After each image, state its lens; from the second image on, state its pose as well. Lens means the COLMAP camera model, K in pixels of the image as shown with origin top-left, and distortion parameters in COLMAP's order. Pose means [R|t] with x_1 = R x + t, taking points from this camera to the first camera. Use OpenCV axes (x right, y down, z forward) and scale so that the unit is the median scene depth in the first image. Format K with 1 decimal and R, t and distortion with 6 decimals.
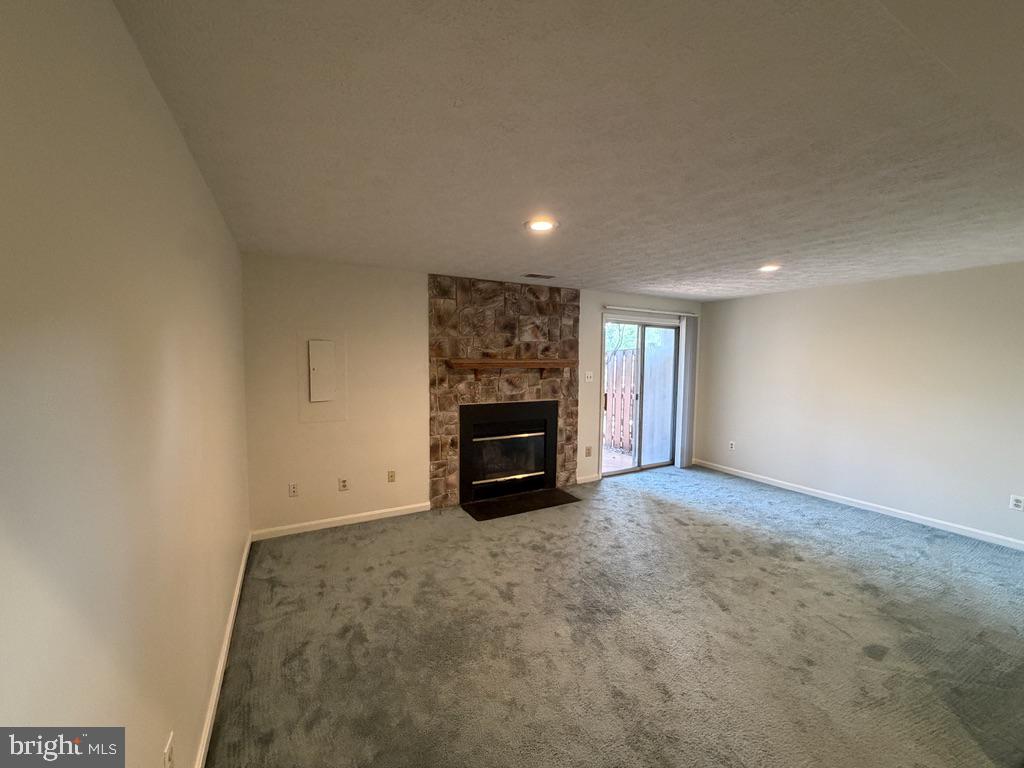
lens RADIAL K [[410.3, 0, 511.1], [0, 410.3, 385.2], [0, 0, 1]] dist [0.002005, 0.000206]
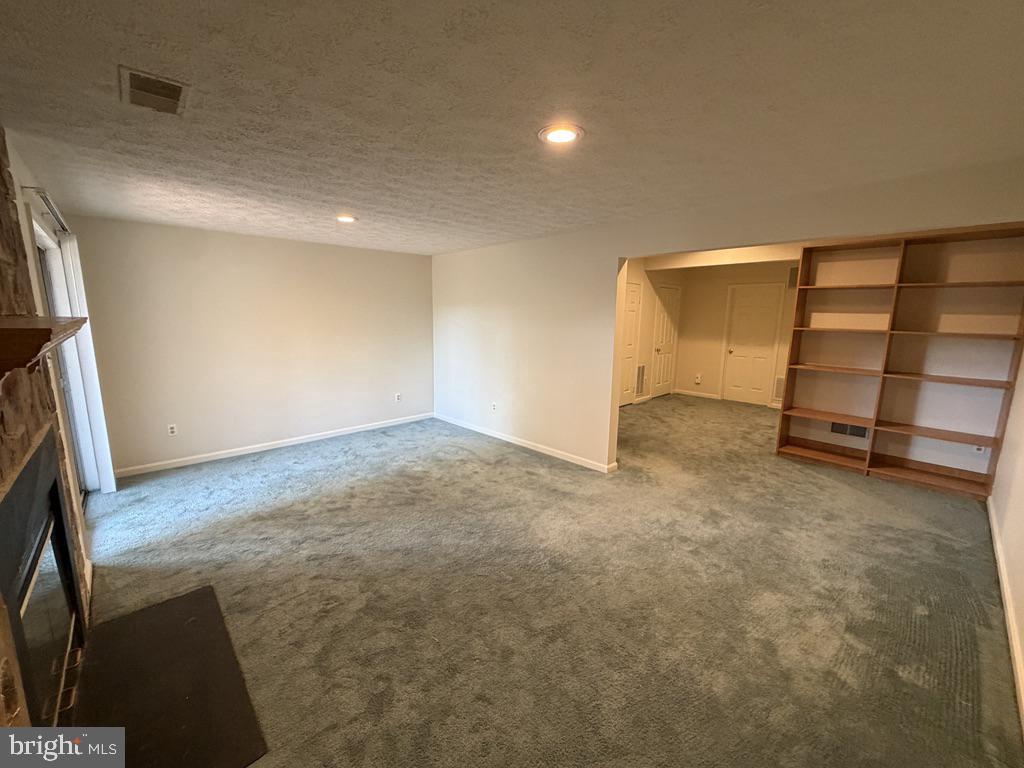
lens RADIAL K [[410.3, 0, 510.9], [0, 410.3, 382.2], [0, 0, 1]] dist [0.002005, 0.000206]
pose [[-0.250381, -0.167676, 0.953517, -0.445826], [0.053697, 0.980967, 0.186604, -0.060747], [-0.966657, 0.097923, -0.236612, 0.855594]]
